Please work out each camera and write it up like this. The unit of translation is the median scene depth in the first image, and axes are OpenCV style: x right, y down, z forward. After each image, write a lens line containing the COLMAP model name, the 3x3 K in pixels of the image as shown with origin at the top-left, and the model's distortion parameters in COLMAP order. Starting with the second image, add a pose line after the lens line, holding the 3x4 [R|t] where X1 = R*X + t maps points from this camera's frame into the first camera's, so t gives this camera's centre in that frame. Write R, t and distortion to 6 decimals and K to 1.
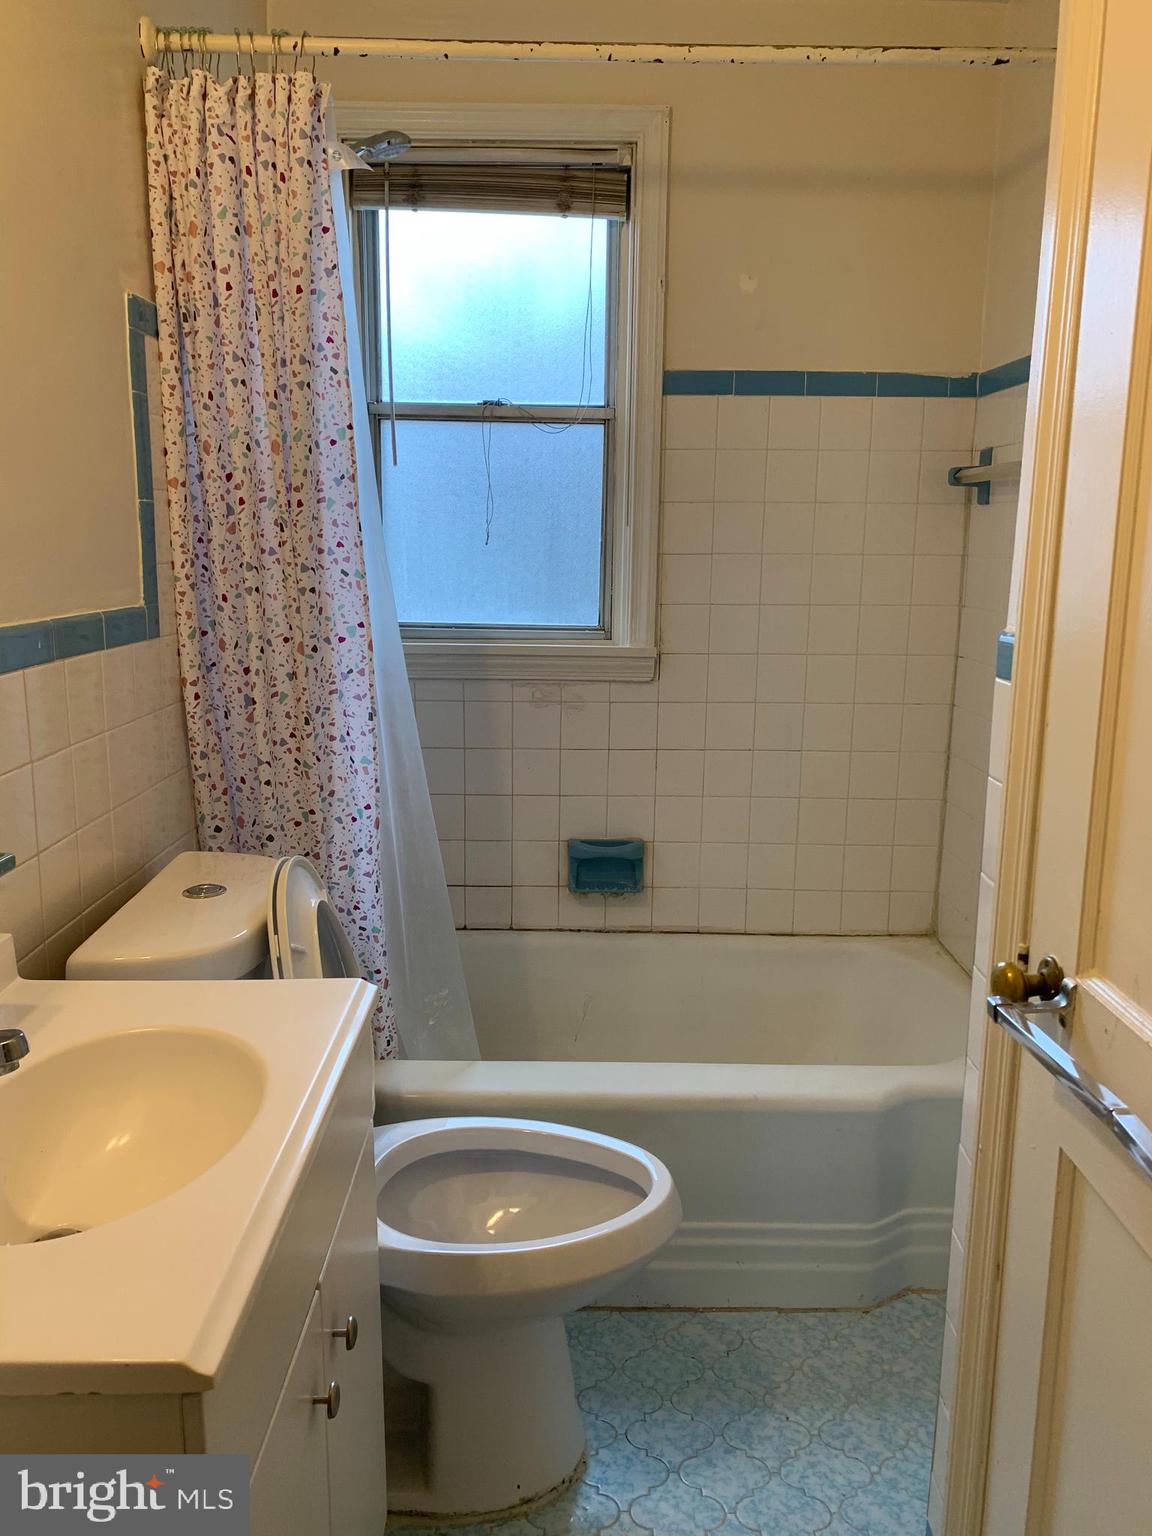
lens RADIAL K [[1182.6, 0, 585.1], [0, 1182.6, 744.9], [0, 0, 1]] dist [0.053796, -0.059711]
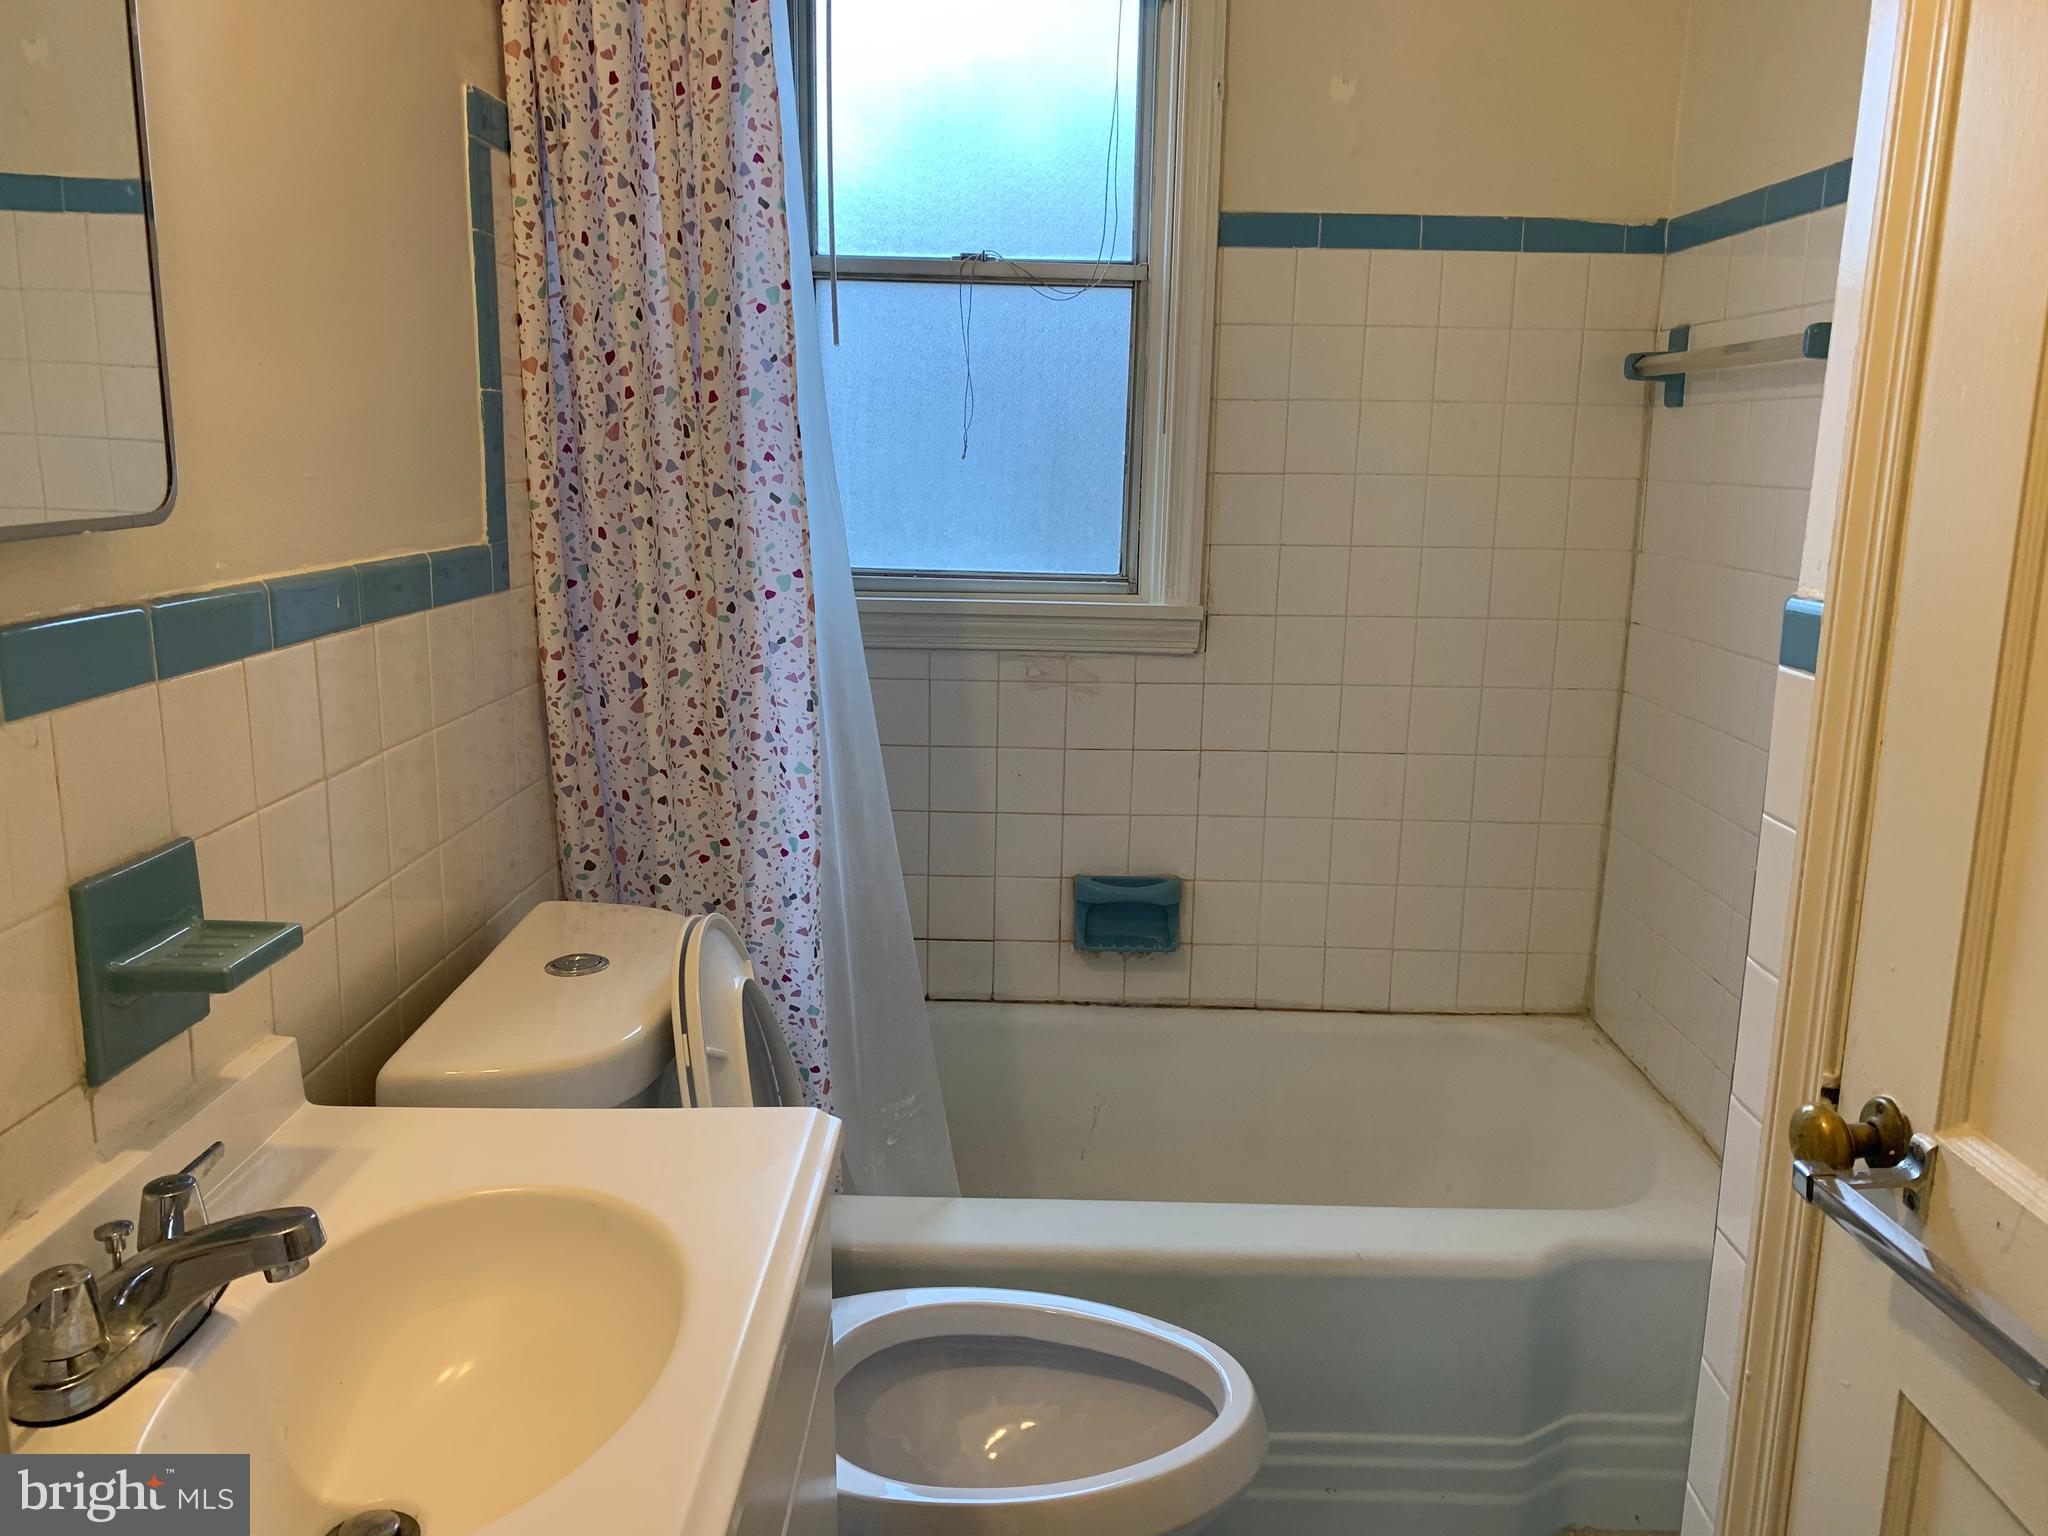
lens RADIAL K [[1576.8, 0, 1047.3], [0, 1576.8, 741.6], [0, 0, 1]] dist [0.053796, -0.059711]
pose [[0.999959, 0.008548, -0.002828, -0.039991], [-0.008522, 0.999922, 0.009137, -0.012531], [0.002906, -0.009112, 0.999954, 0.076926]]
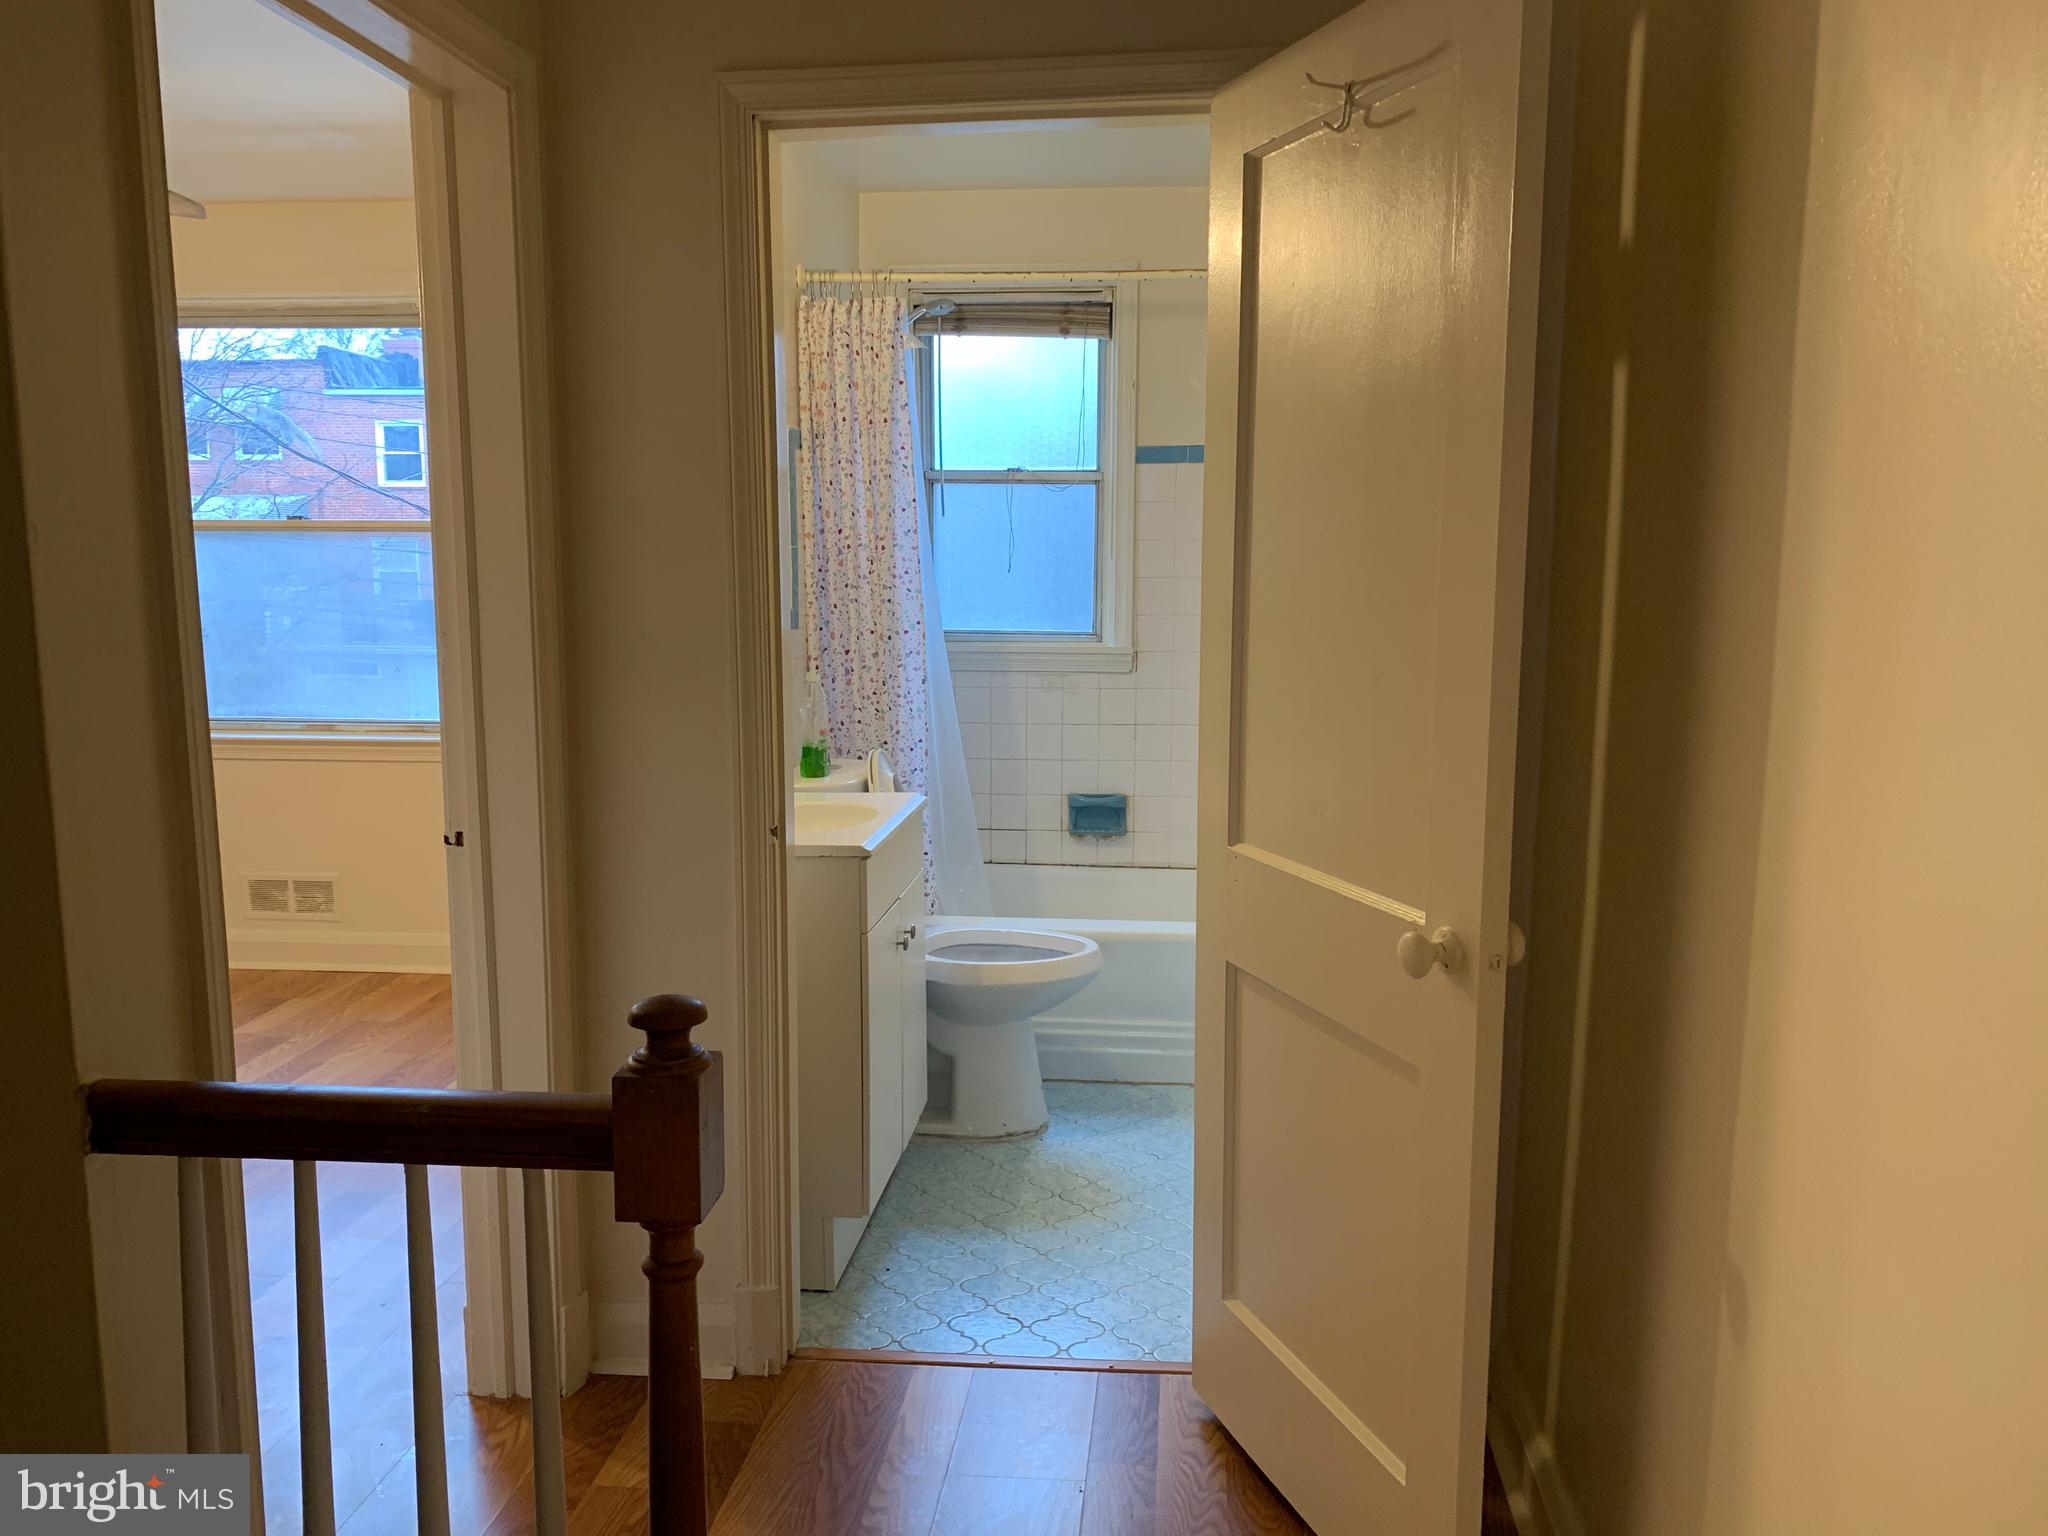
lens RADIAL K [[1576.8, 0, 1036.4], [0, 1576.8, 776.7], [0, 0, 1]] dist [0.053796, -0.059711]
pose [[0.994543, 0.006293, -0.104137, 0.187327], [-0.010542, 0.999132, -0.040300, 0.186764], [0.103793, 0.041177, 0.993746, -1.062787]]
